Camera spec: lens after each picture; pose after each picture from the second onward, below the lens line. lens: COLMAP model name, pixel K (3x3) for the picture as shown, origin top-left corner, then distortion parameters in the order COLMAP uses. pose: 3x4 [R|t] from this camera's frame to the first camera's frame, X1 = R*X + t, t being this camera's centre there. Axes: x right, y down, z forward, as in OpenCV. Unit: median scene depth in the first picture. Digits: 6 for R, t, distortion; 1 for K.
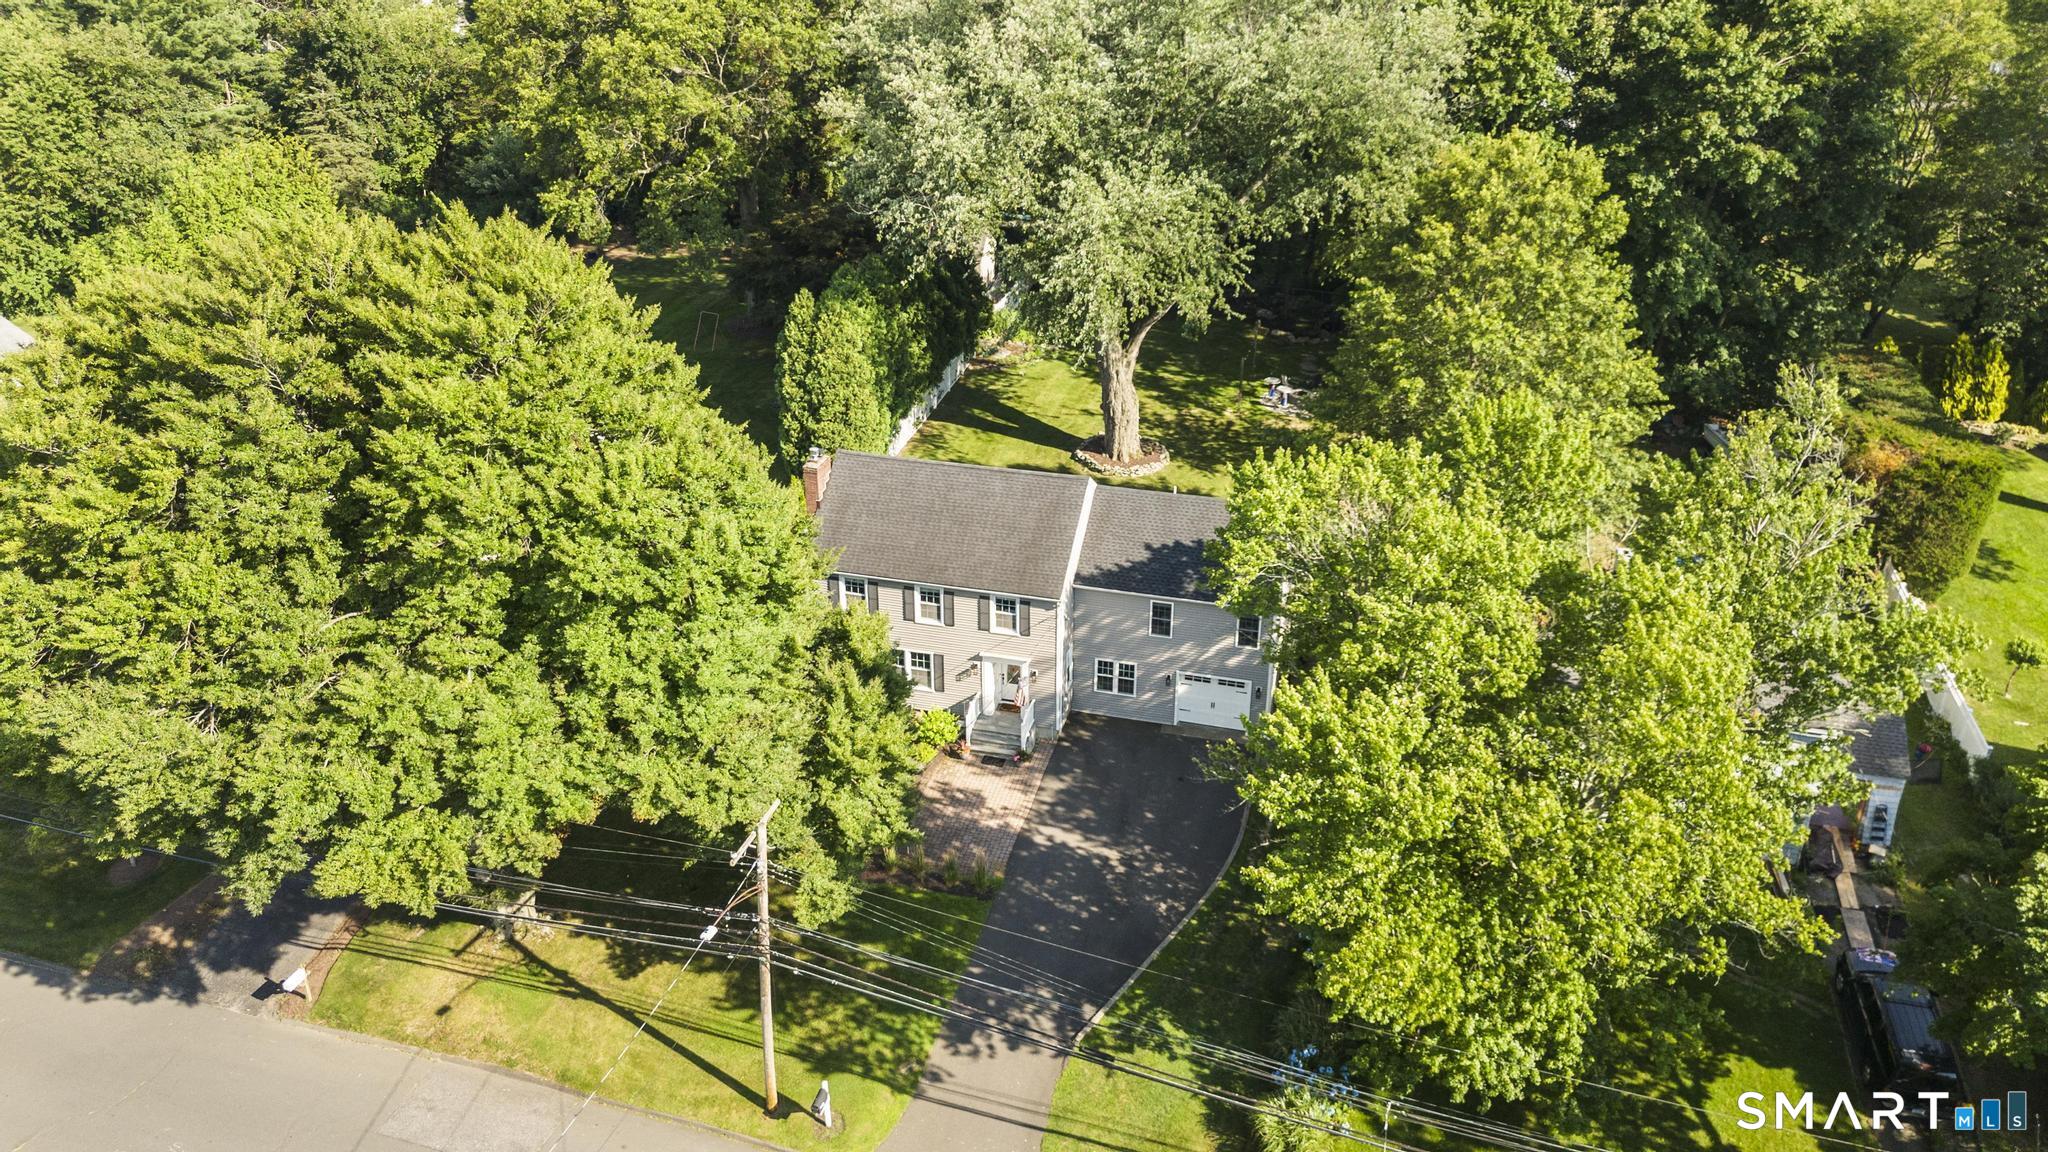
lens RADIAL K [[1514.4, 0, 1025.9], [0, 1514.4, 569.8], [0, 0, 1]] dist [0.075207, -0.084250]
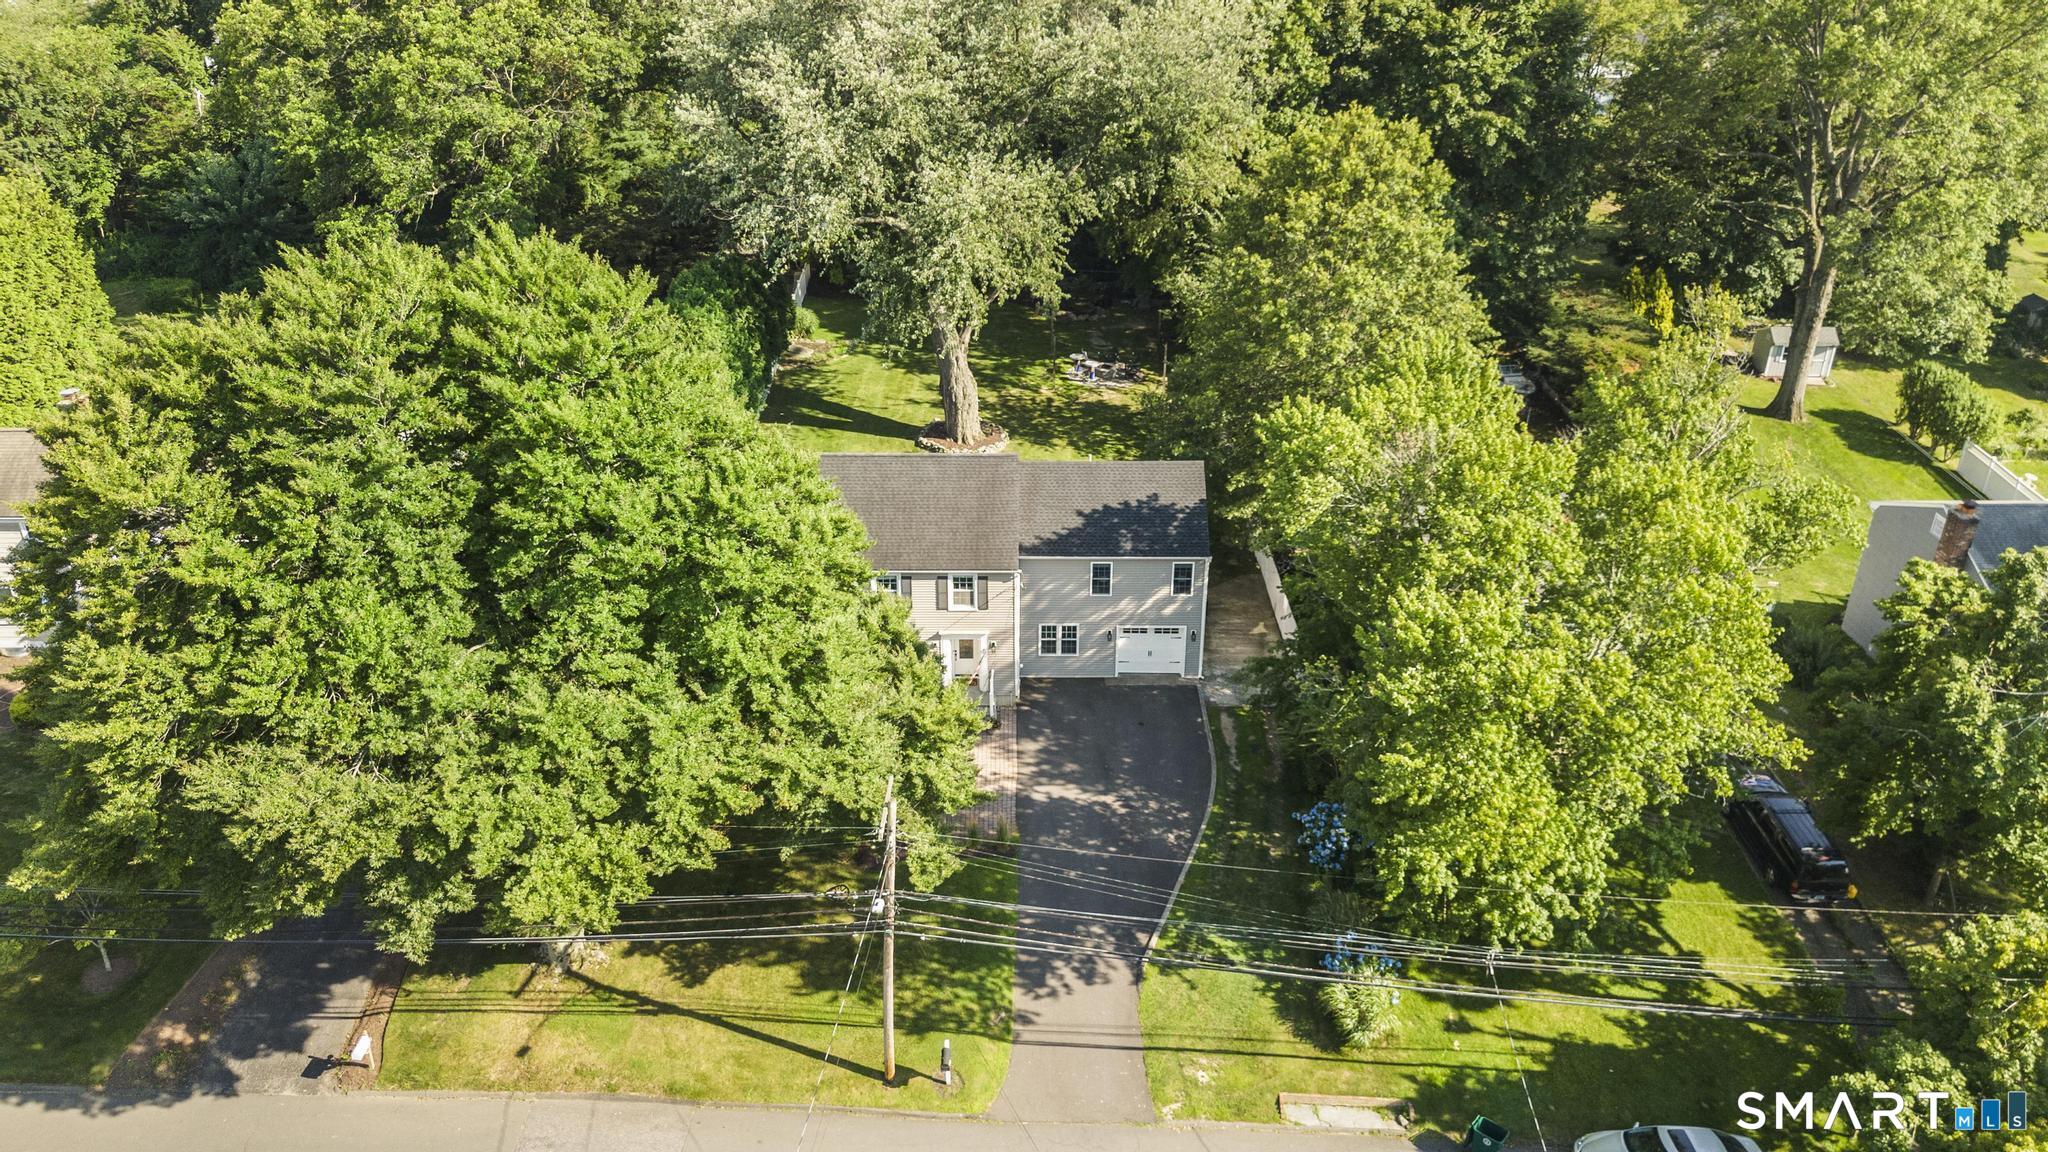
lens RADIAL K [[1514.4, 0, 1025.9], [0, 1514.4, 569.8], [0, 0, 1]] dist [0.075207, -0.084250]
pose [[0.965567, -0.117579, 0.232069, -0.208630], [0.117164, 0.992990, 0.015620, 0.003417], [-0.232279, 0.012108, 0.972574, -0.024217]]
